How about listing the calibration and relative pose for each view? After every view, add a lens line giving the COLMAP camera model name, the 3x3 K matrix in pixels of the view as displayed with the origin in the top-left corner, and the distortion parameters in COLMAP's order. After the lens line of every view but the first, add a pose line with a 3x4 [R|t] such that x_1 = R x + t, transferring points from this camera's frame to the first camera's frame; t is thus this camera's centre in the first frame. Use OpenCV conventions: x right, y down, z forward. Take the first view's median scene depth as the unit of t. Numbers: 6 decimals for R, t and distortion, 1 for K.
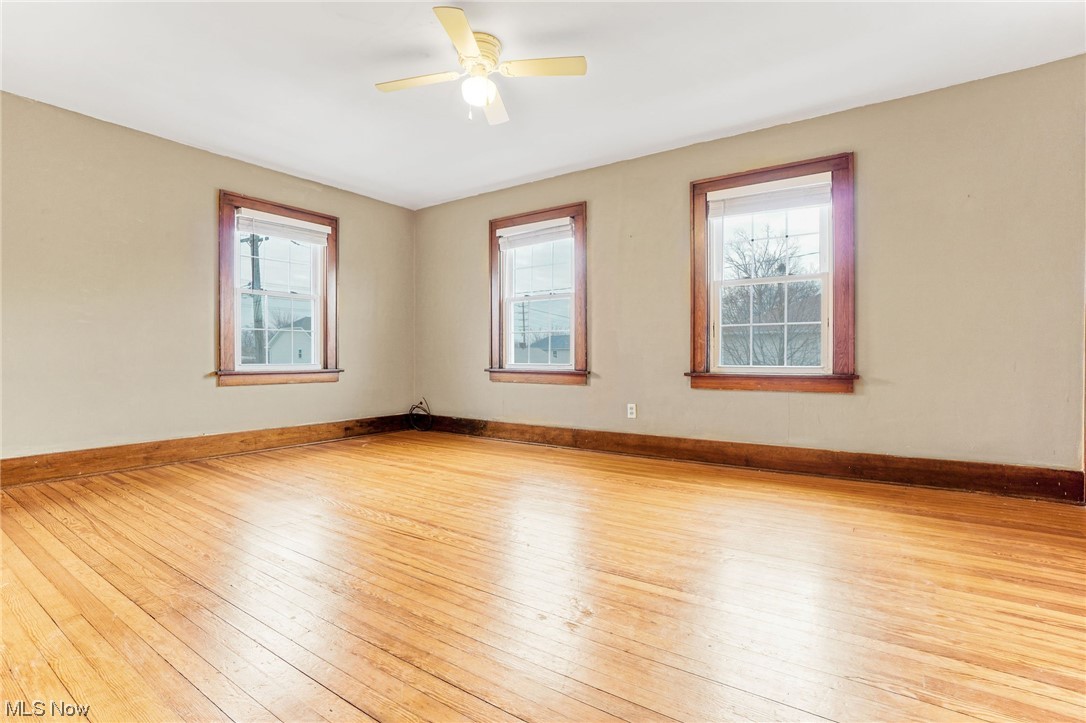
lens RADIAL K [[491.4, 0, 530.2], [0, 491.4, 357.6], [0, 0, 1]] dist [-0.026658, 0.000548]
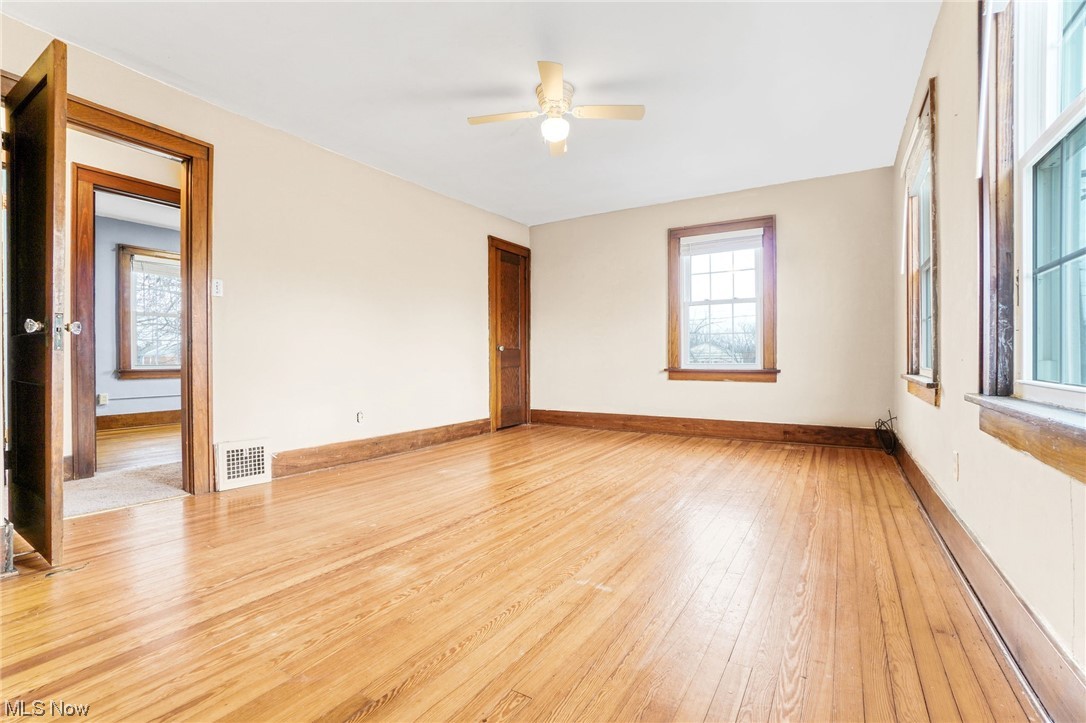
lens RADIAL K [[491.4, 0, 530.2], [0, 491.4, 357.6], [0, 0, 1]] dist [-0.026658, 0.000548]
pose [[0.075595, 0.001891, -0.997137, 0.974171], [0.003714, 0.999991, 0.002178, -0.007246], [0.997132, -0.003868, 0.075587, 0.789840]]
